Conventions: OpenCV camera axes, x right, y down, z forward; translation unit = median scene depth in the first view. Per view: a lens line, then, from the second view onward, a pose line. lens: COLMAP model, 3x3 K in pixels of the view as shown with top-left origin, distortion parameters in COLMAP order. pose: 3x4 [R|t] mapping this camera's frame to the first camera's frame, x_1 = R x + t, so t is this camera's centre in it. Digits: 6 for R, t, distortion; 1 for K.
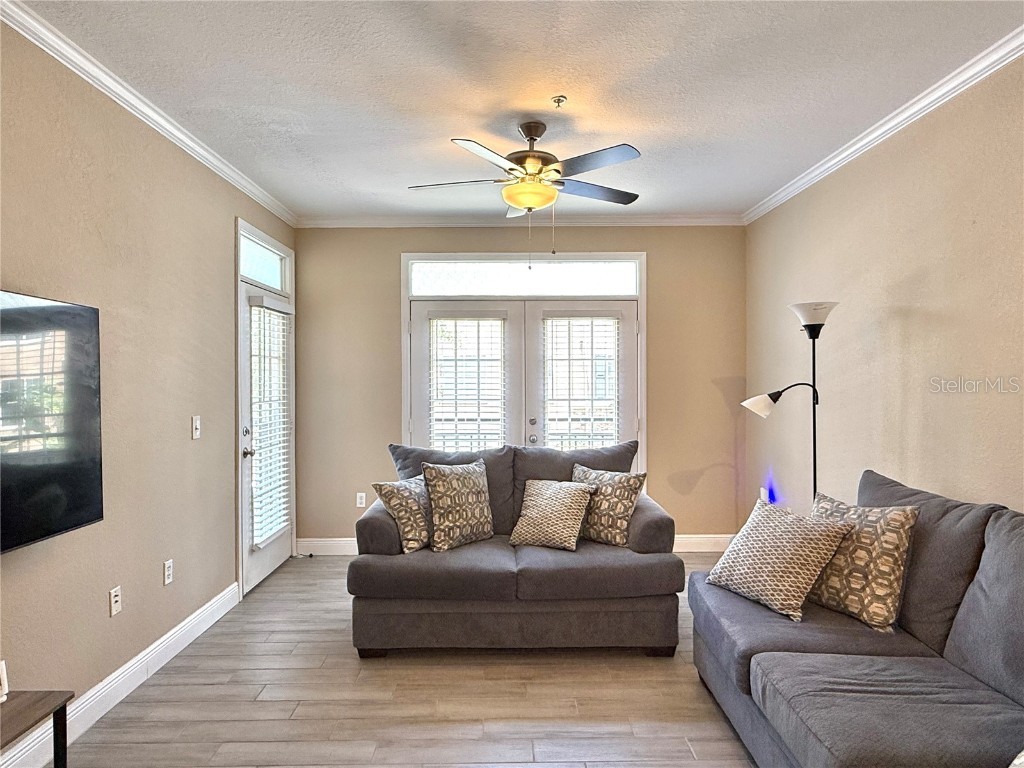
lens RADIAL K [[619.4, 0, 513.5], [0, 619.4, 382.0], [0, 0, 1]] dist [-0.007396, -0.000098]
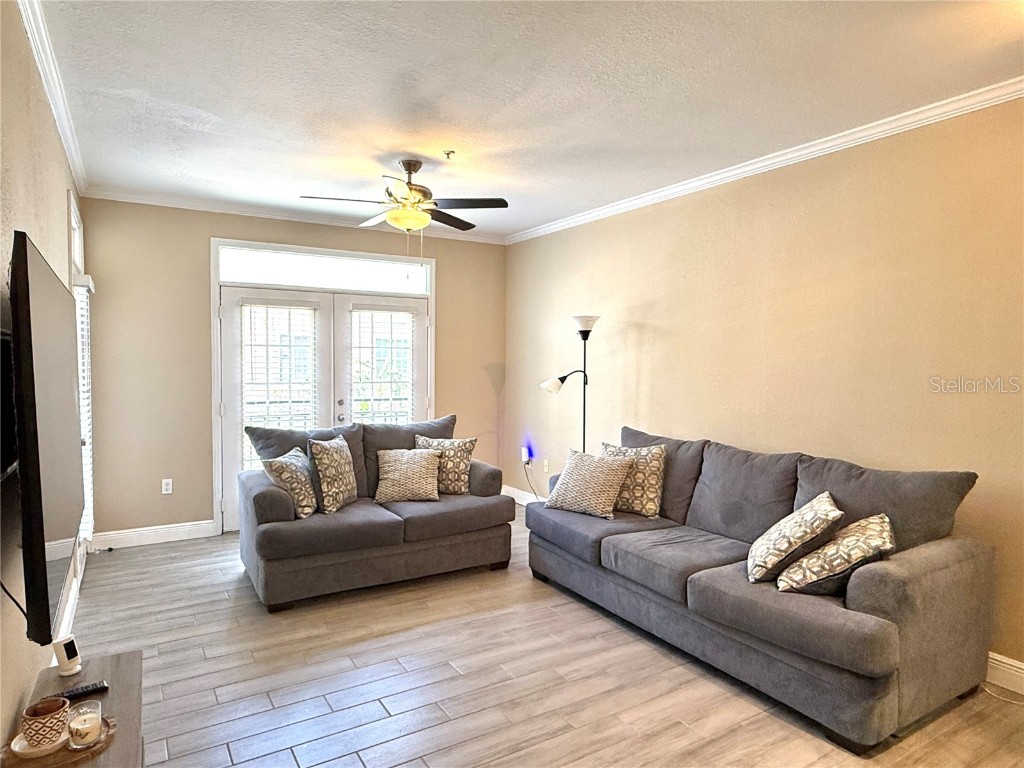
lens RADIAL K [[619.4, 0, 510.3], [0, 619.4, 386.4], [0, 0, 1]] dist [-0.007396, -0.000098]
pose [[0.858312, -0.012472, 0.512977, -0.424257], [-0.008524, 0.999220, 0.038557, -0.015698], [-0.513058, -0.037466, 0.857536, -0.172592]]
